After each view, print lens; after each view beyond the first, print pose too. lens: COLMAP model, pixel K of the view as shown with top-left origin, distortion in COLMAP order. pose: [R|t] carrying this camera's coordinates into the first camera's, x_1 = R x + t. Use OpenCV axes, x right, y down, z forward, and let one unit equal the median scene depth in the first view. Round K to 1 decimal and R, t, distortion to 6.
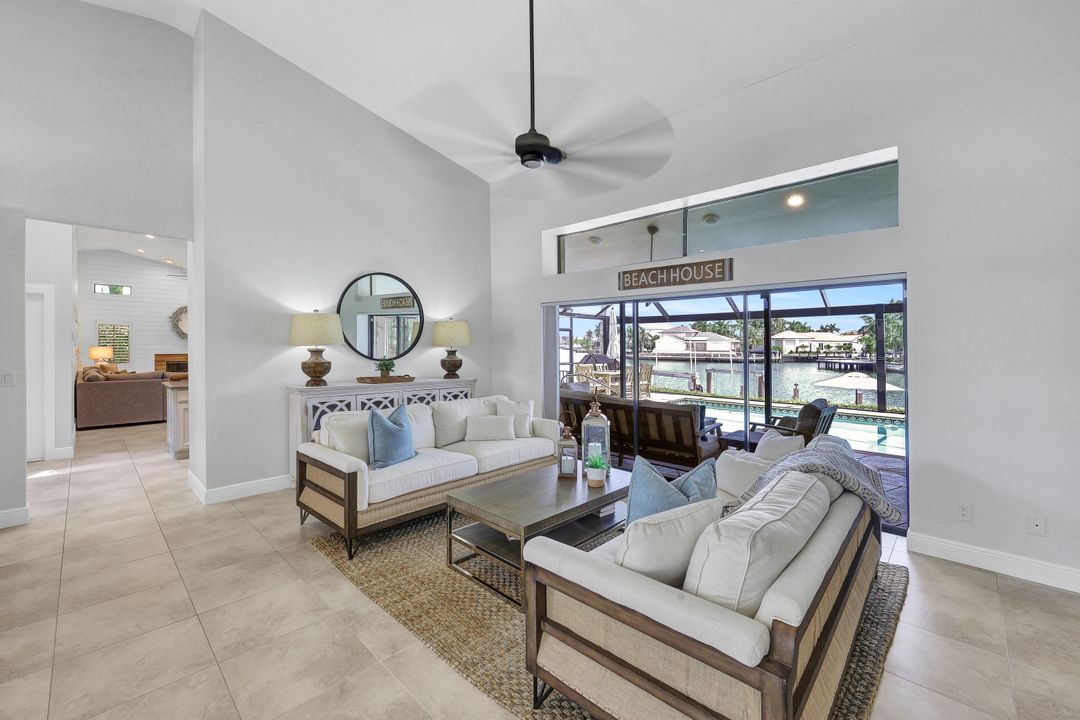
lens RADIAL K [[438.0, 0, 534.3], [0, 438.0, 344.1], [0, 0, 1]] dist [-0.001641, 0.000151]
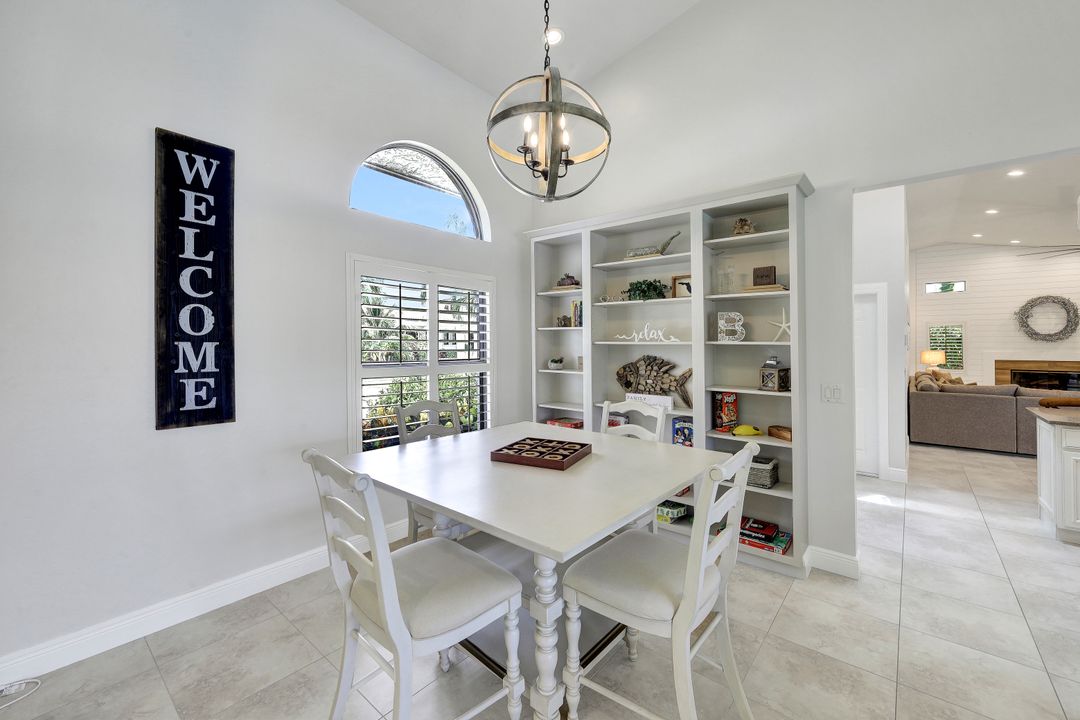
lens RADIAL K [[438.0, 0, 543.3], [0, 438.0, 343.2], [0, 0, 1]] dist [-0.001641, 0.000151]
pose [[0.068521, -0.007916, -0.997618, -0.234932], [0.001148, 0.999968, -0.007856, -0.005838], [0.997649, -0.000607, 0.068528, 0.219522]]
